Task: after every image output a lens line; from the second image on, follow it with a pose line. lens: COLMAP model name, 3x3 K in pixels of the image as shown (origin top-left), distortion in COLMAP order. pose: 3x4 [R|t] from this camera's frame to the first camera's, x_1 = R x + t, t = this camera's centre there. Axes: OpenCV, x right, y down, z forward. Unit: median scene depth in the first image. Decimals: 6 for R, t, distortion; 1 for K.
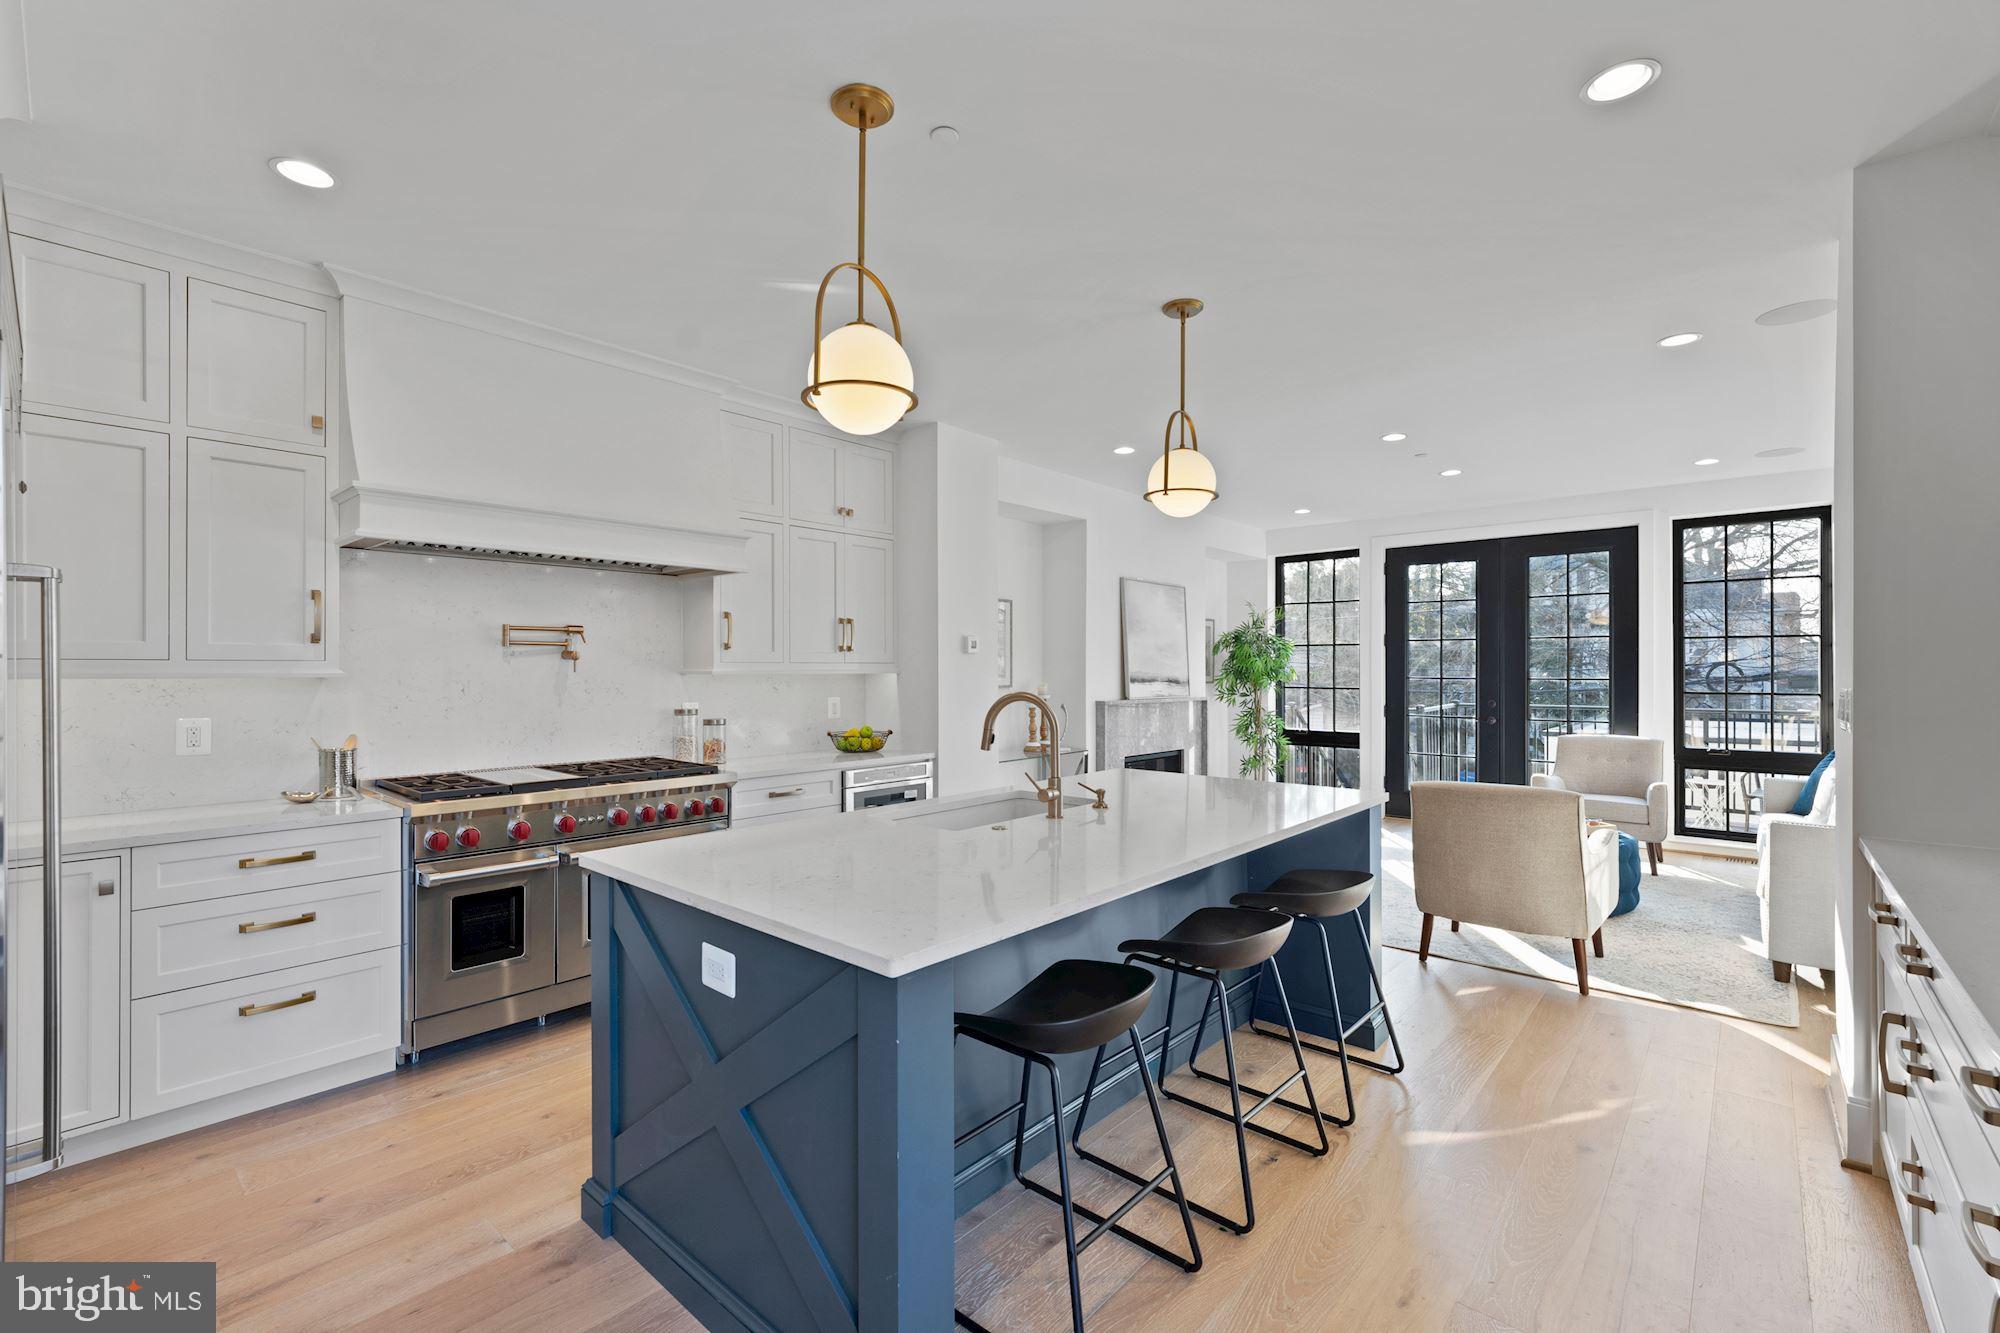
lens RADIAL K [[848.4, 0, 1028.8], [0, 848.4, 664.7], [0, 0, 1]] dist [0.019233, -0.000016]
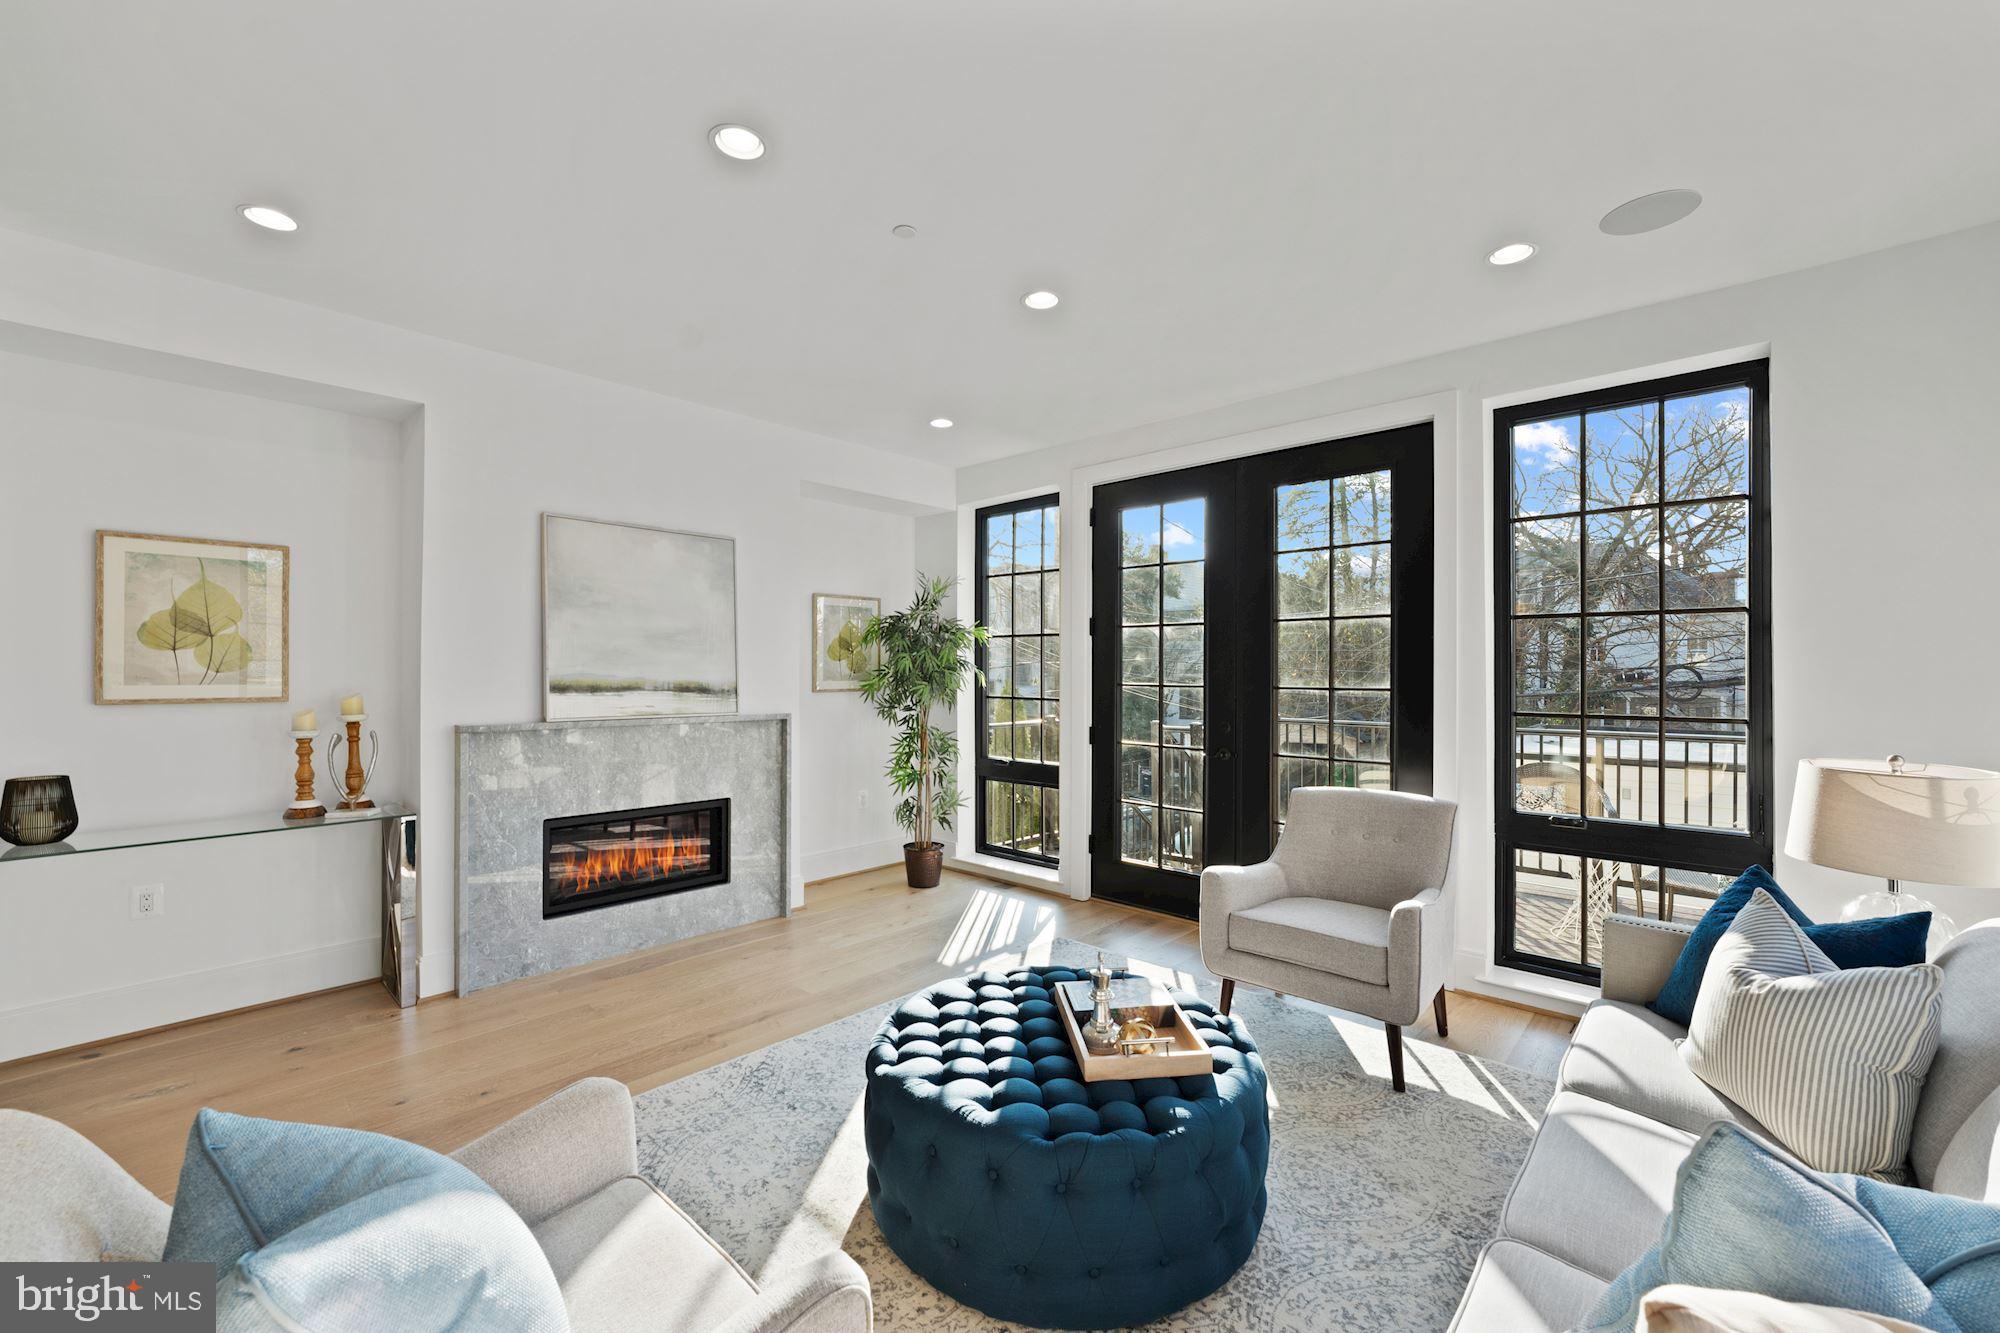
lens RADIAL K [[809.4, 0, 1000.0], [0, 809.4, 666.5], [0, 0, 1]] dist [0.000958, 0.001051]
pose [[0.999347, 0.003777, -0.035938, 0.413828], [-0.003747, 0.999993, 0.000921, 0.001606], [0.035942, -0.000786, 0.999354, 0.422139]]
